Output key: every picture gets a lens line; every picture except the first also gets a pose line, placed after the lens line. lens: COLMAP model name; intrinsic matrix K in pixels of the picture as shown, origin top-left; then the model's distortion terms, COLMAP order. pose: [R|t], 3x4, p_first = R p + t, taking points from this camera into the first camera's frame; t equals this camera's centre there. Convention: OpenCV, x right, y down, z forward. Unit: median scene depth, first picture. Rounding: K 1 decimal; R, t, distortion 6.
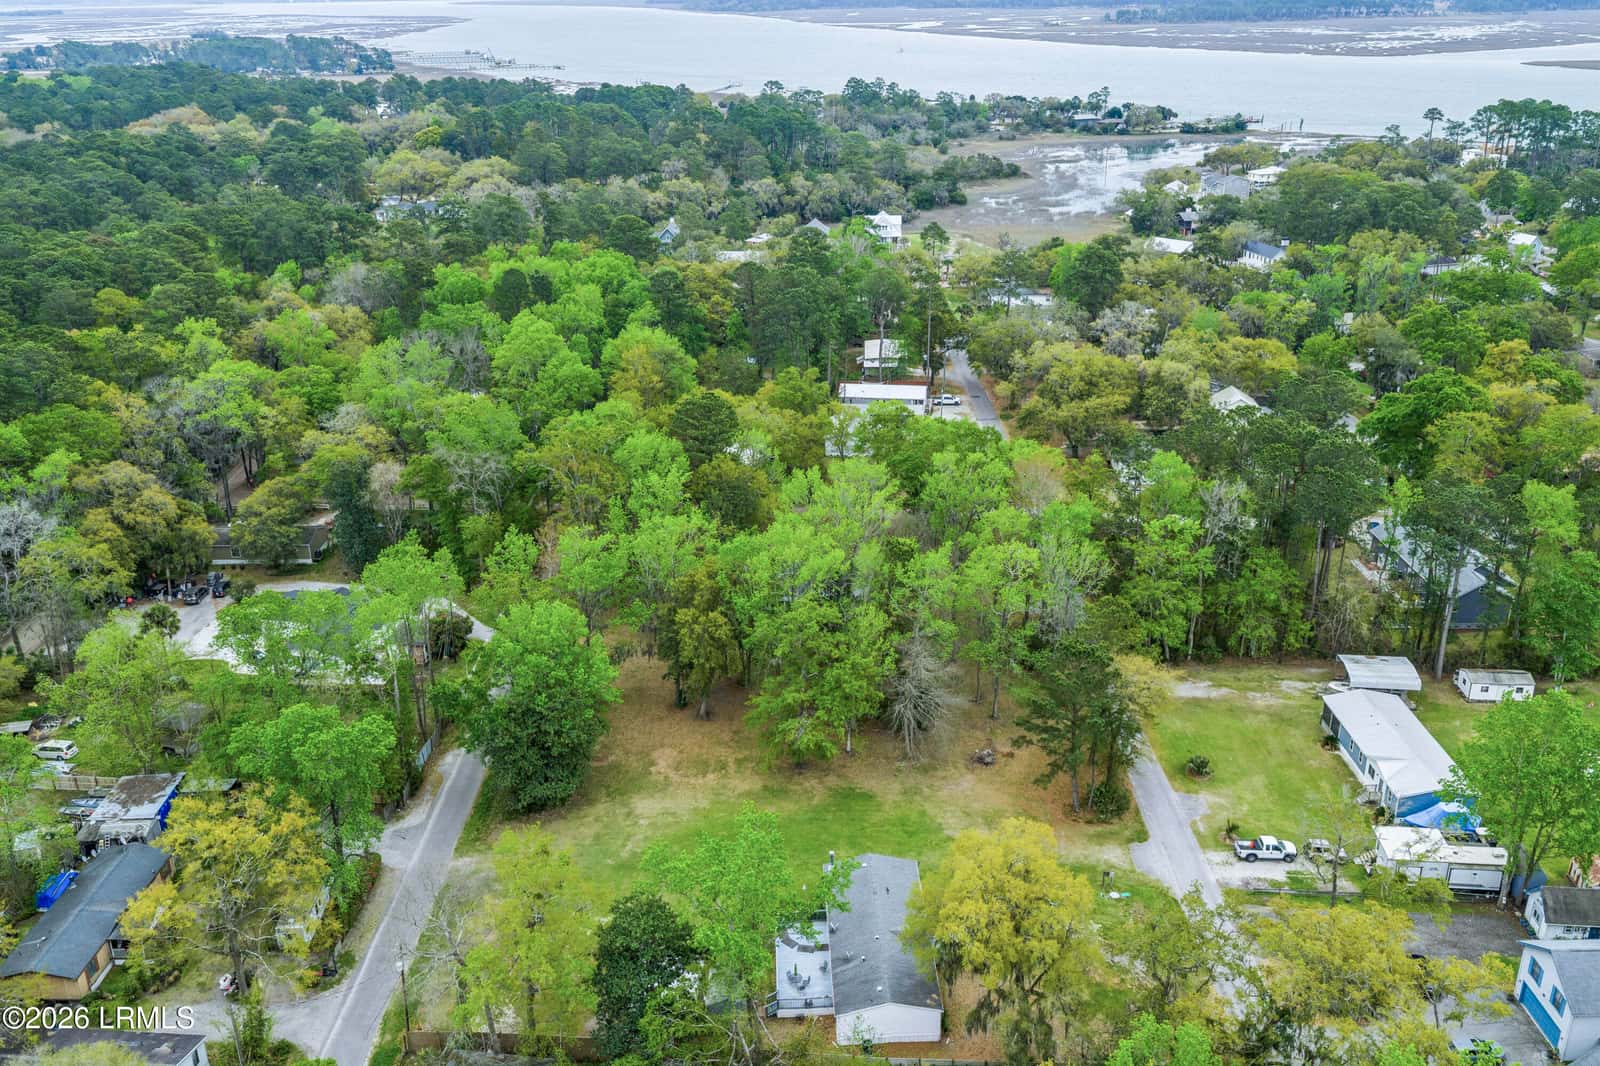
lens RADIAL K [[1312.0, 0, 798.4], [0, 1312.0, 532.6], [0, 0, 1]] dist [0.010407, -0.010373]
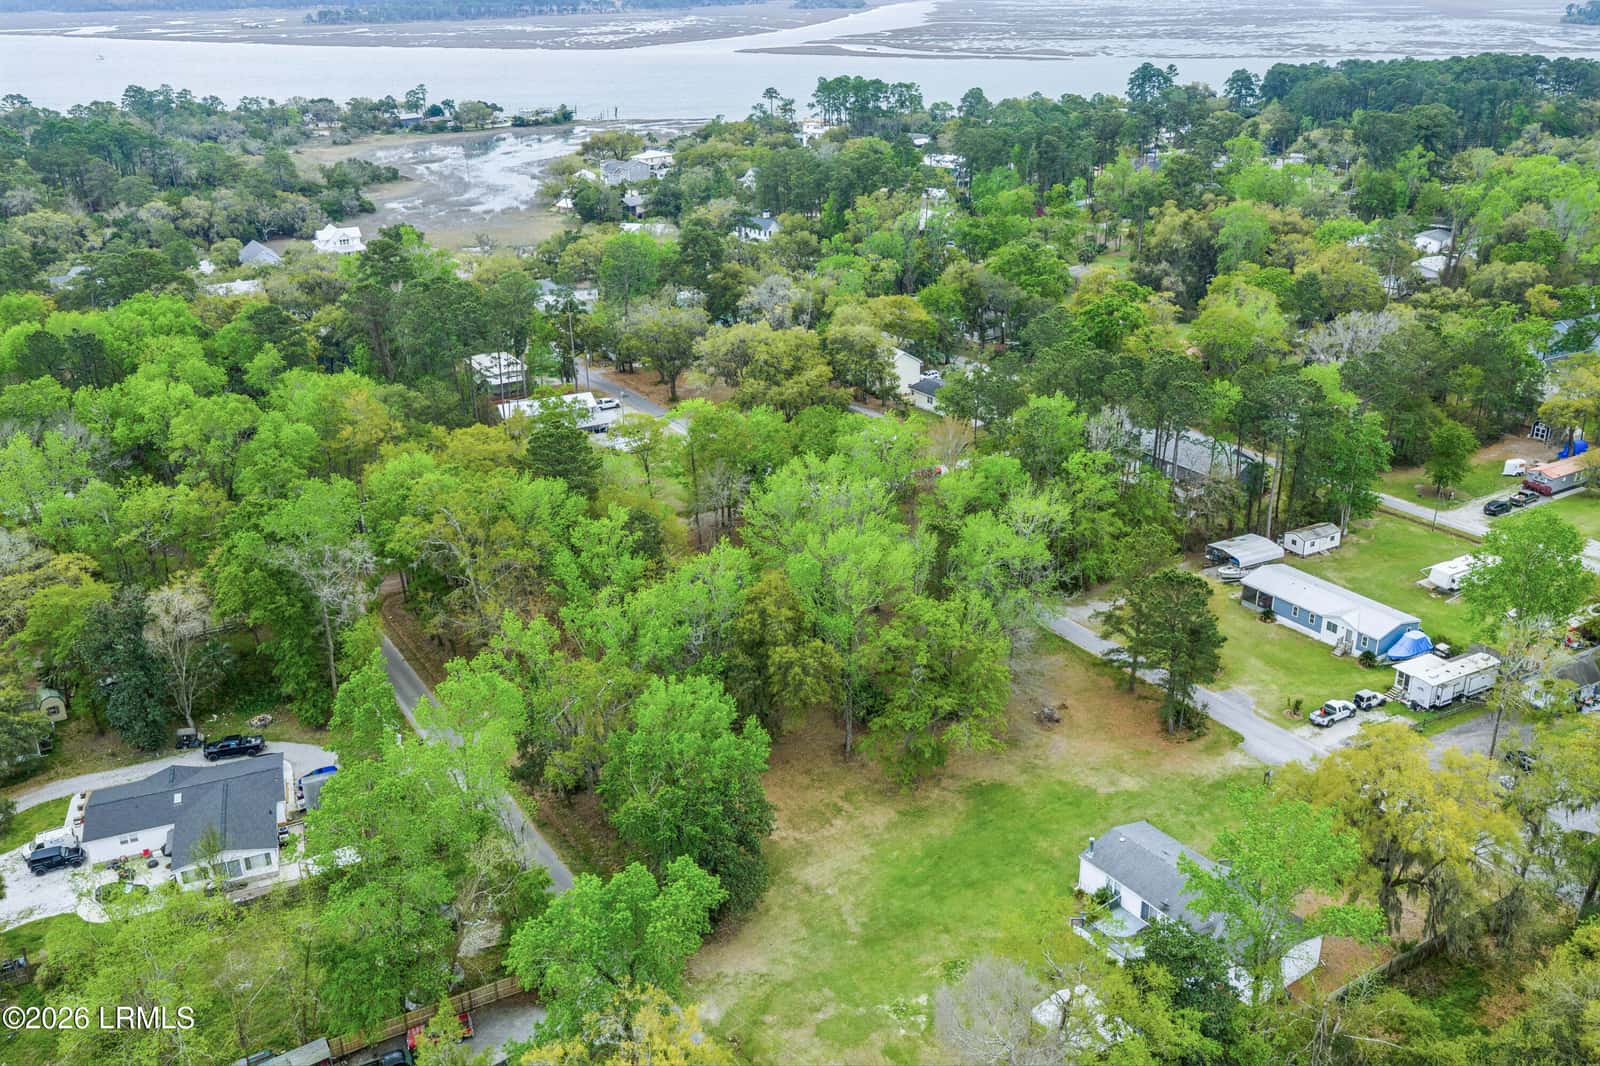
lens RADIAL K [[1312.0, 0, 800.7], [0, 1312.0, 532.5], [0, 0, 1]] dist [0.010407, -0.010373]
pose [[0.832987, -0.216224, 0.509293, -0.103927], [0.216987, 0.974403, 0.058790, -0.013769], [-0.508968, 0.061538, 0.858583, 0.046781]]
